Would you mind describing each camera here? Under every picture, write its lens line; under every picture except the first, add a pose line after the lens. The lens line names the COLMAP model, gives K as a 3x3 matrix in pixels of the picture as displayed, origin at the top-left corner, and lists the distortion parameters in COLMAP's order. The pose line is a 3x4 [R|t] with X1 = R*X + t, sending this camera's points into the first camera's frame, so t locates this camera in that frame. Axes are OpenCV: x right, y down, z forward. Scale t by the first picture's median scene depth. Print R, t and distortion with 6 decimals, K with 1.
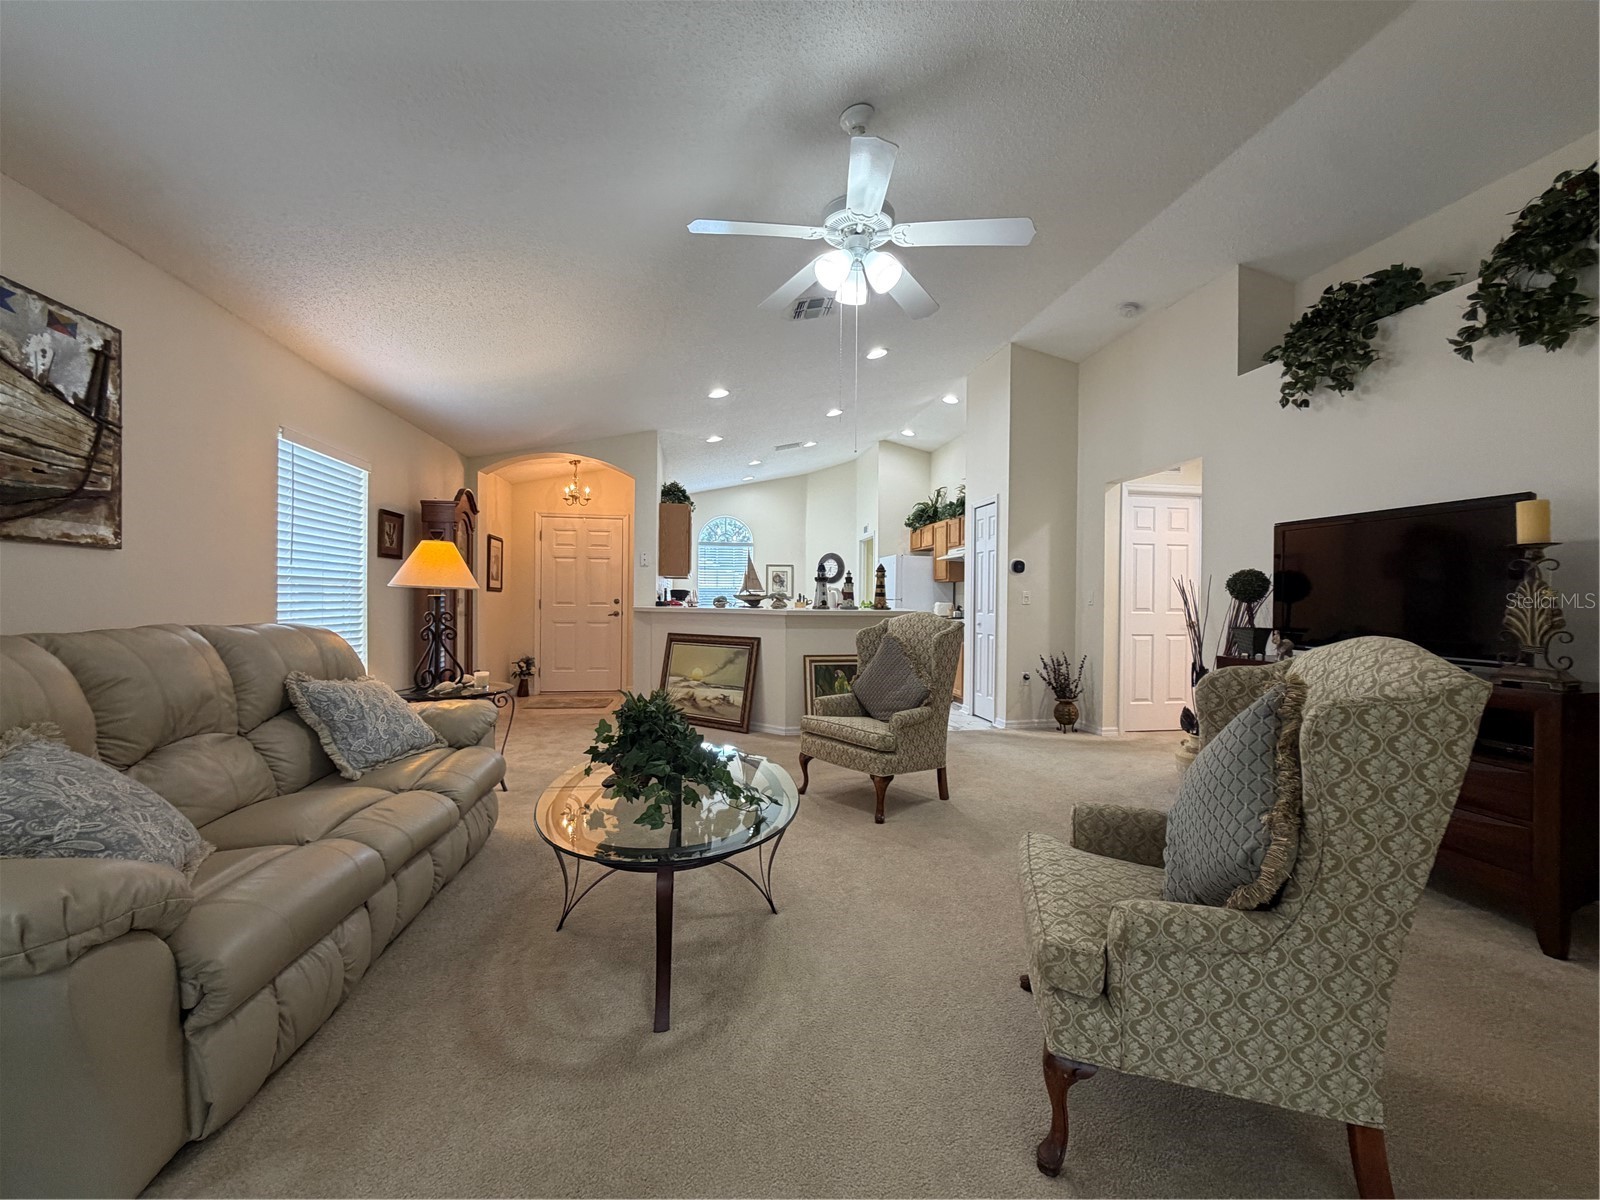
lens RADIAL K [[638.1, 0, 800.0], [0, 638.1, 600.0], [0, 0, 1]] dist [0.000779, -0.000095]
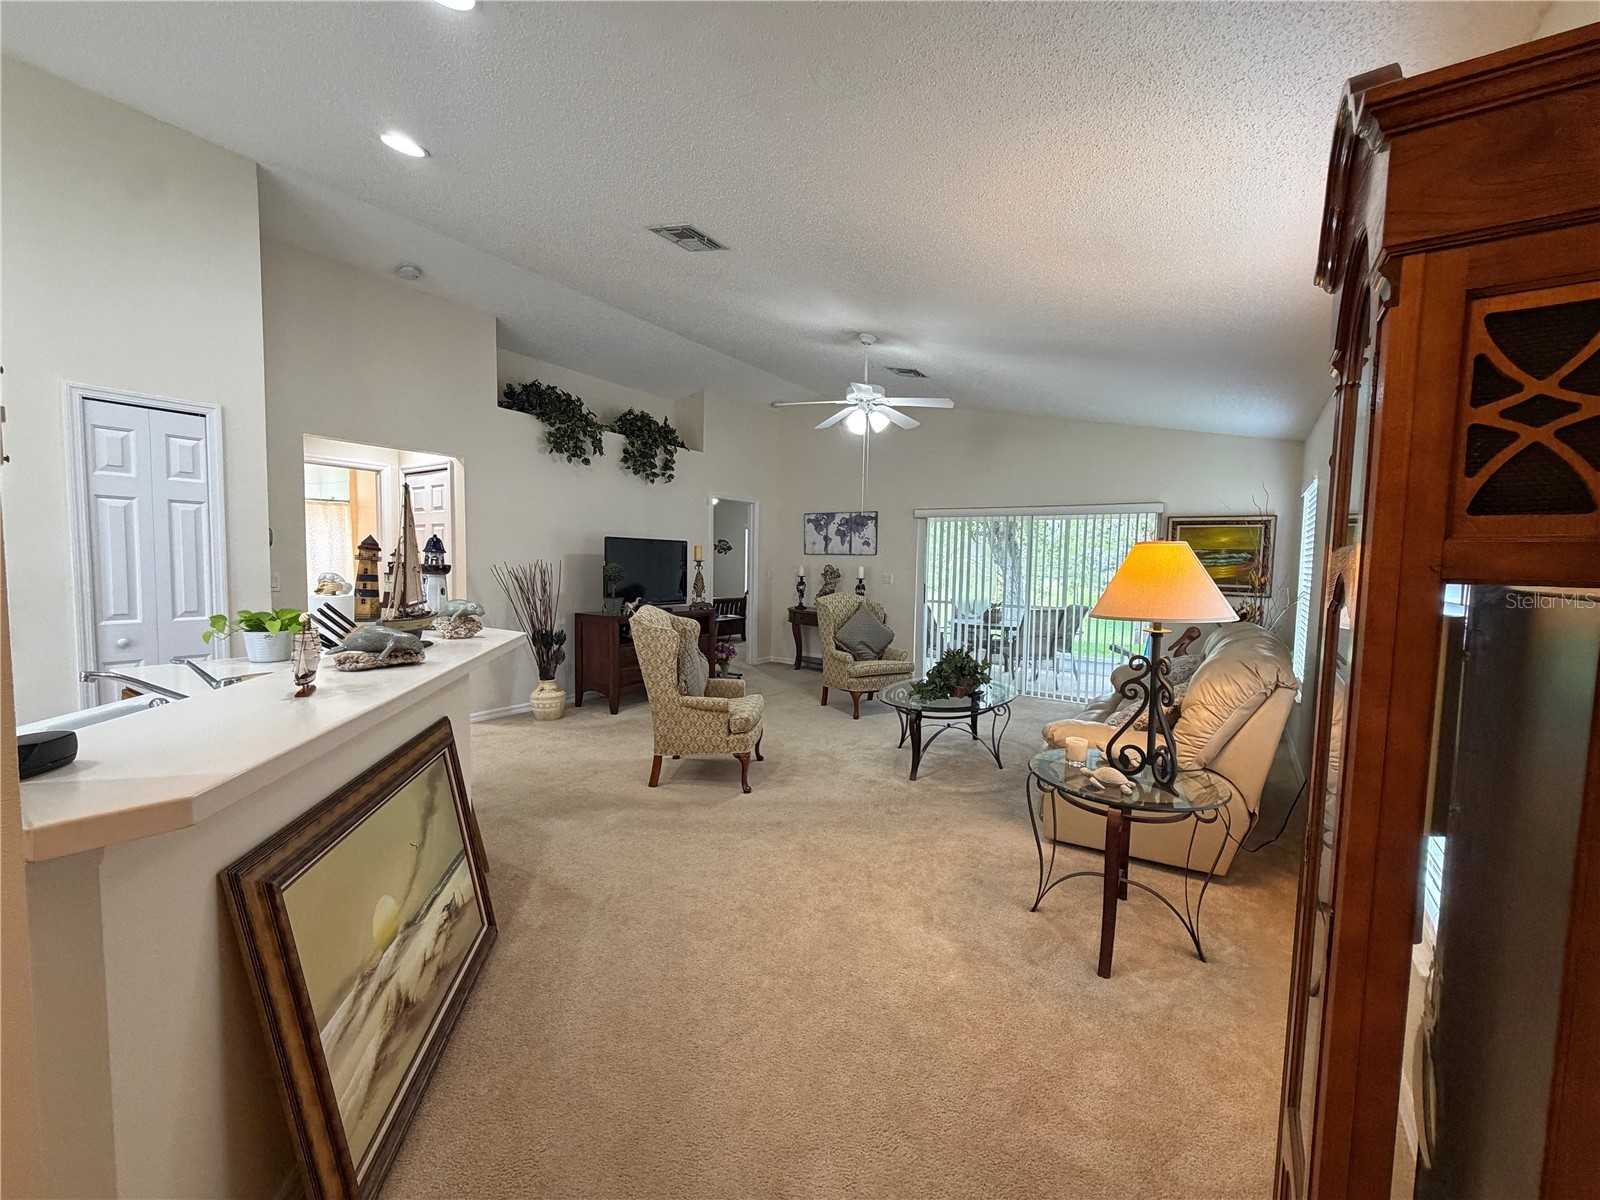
lens RADIAL K [[638.1, 0, 800.0], [0, 638.1, 600.0], [0, 0, 1]] dist [0.000779, -0.000095]
pose [[-0.730743, -0.066338, 0.679422, -0.822359], [-0.025768, 0.997238, 0.069655, -0.079794], [-0.682166, 0.033392, -0.730434, 1.881448]]
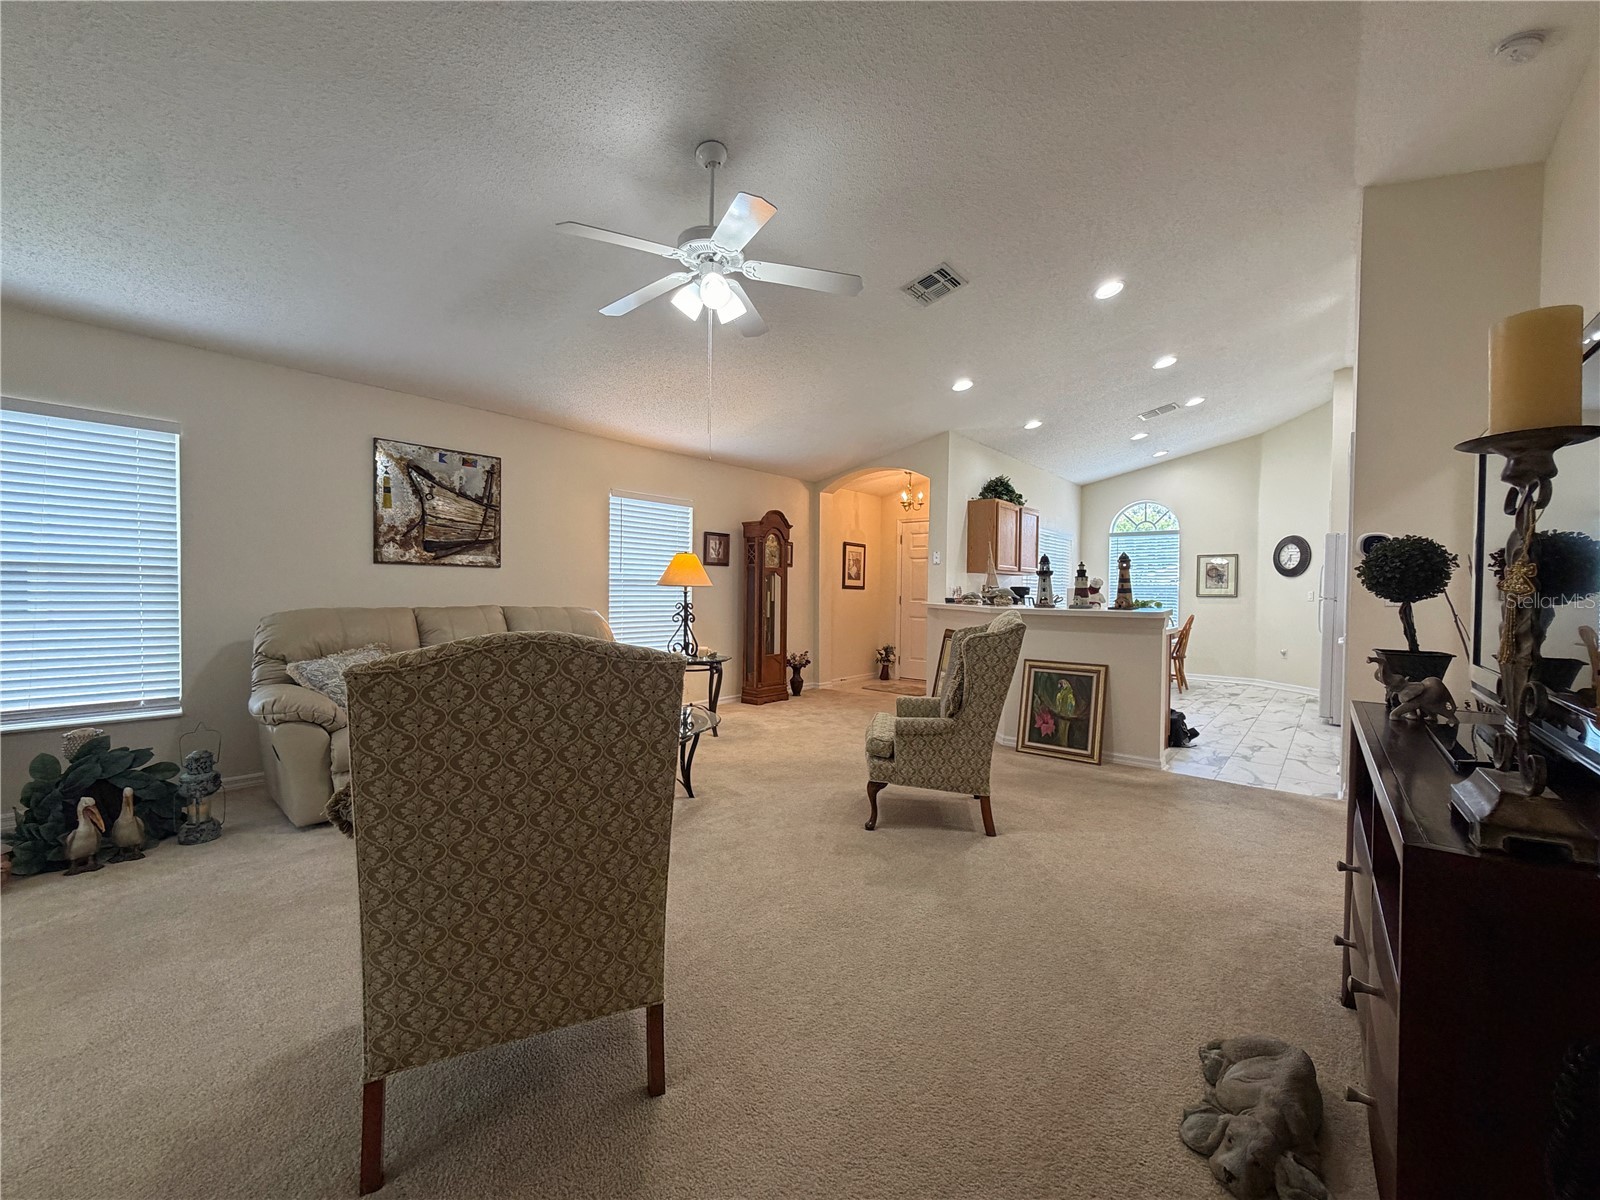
lens RADIAL K [[638.1, 0, 800.0], [0, 638.1, 600.0], [0, 0, 1]] dist [0.000779, -0.000095]
pose [[0.651943, 0.009241, -0.758212, 0.768970], [-0.007562, 0.999955, 0.005685, 0.002431], [0.758231, 0.002027, 0.651983, 0.296771]]
